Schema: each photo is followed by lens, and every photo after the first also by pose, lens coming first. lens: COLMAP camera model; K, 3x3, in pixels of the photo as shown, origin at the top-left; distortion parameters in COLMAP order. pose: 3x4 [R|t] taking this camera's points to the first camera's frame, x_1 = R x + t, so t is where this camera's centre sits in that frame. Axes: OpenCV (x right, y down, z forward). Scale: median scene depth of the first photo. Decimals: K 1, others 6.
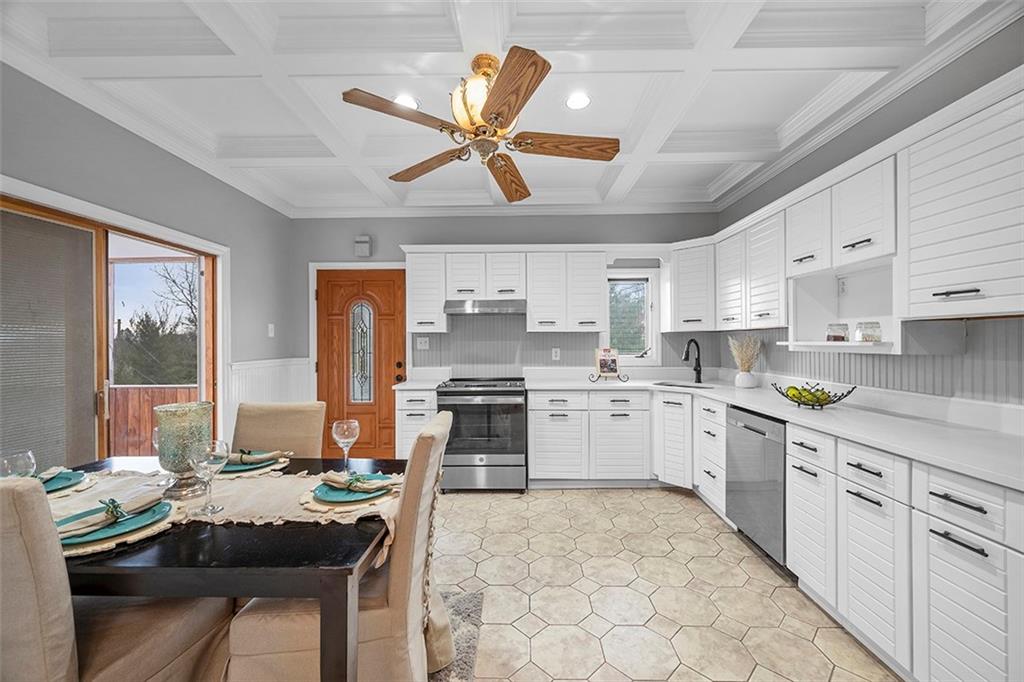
lens RADIAL K [[403.9, 0, 517.2], [0, 403.9, 340.1], [0, 0, 1]] dist [-0.001804, -0.000207]
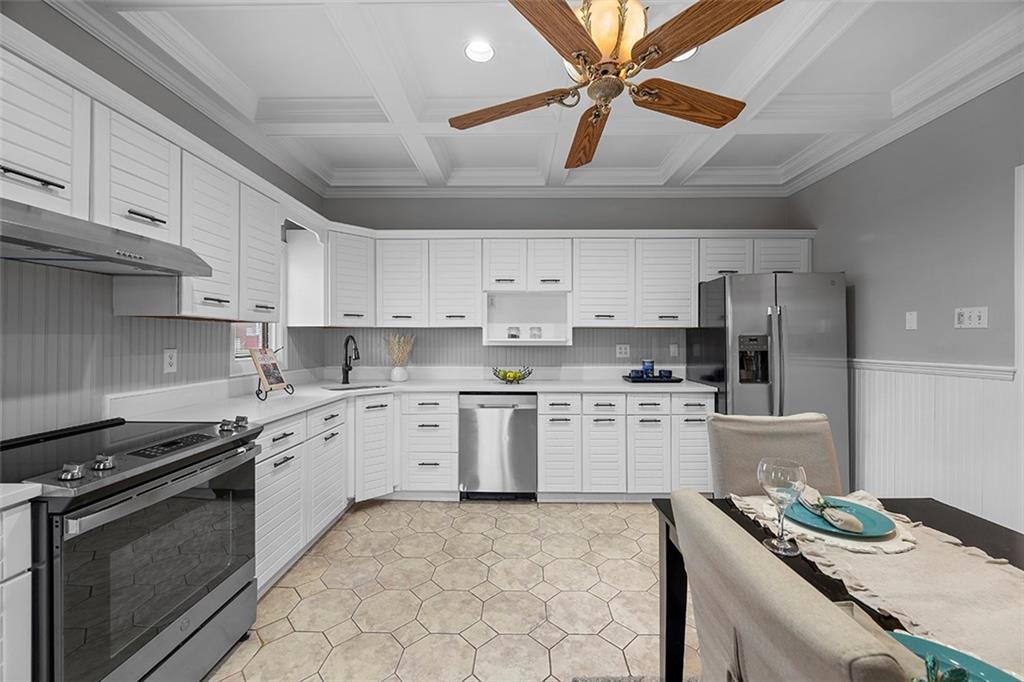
lens RADIAL K [[403.9, 0, 516.3], [0, 403.9, 337.9], [0, 0, 1]] dist [-0.001804, -0.000207]
pose [[-0.000620, 0.005754, 0.999983, -0.488443], [-0.004971, 0.999971, -0.005757, 0.006922], [-0.999987, -0.004974, -0.000591, 0.657815]]
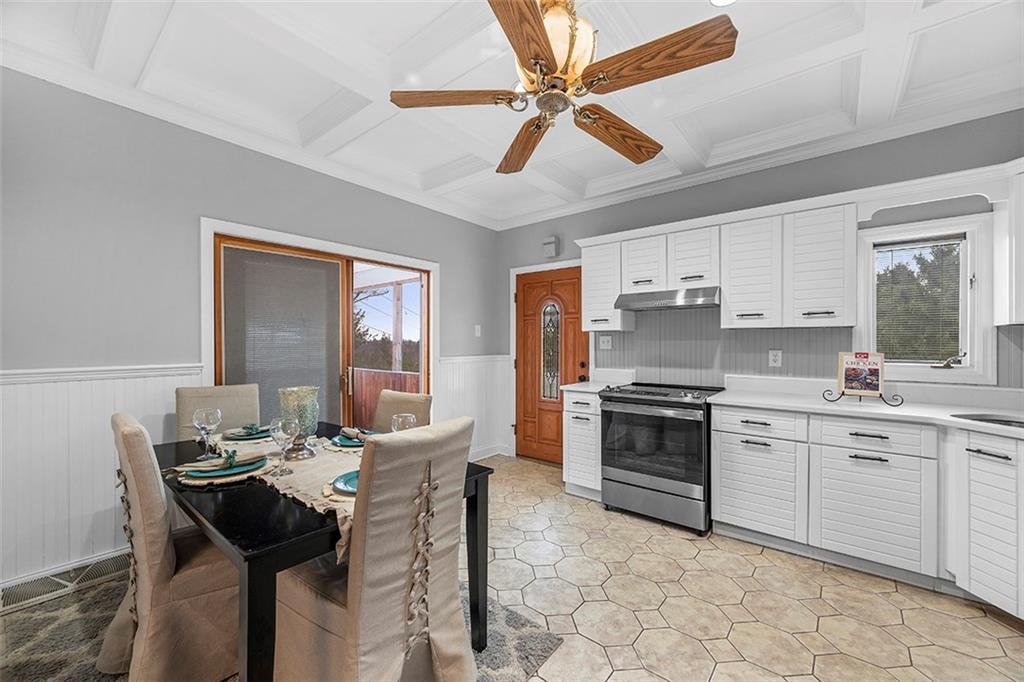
lens RADIAL K [[403.9, 0, 515.1], [0, 403.9, 342.9], [0, 0, 1]] dist [-0.001804, -0.000207]
pose [[0.784592, 0.006056, -0.619983, 0.209630], [-0.002039, 0.999972, 0.007187, 0.002693], [0.620009, -0.004375, 0.784583, 0.167688]]
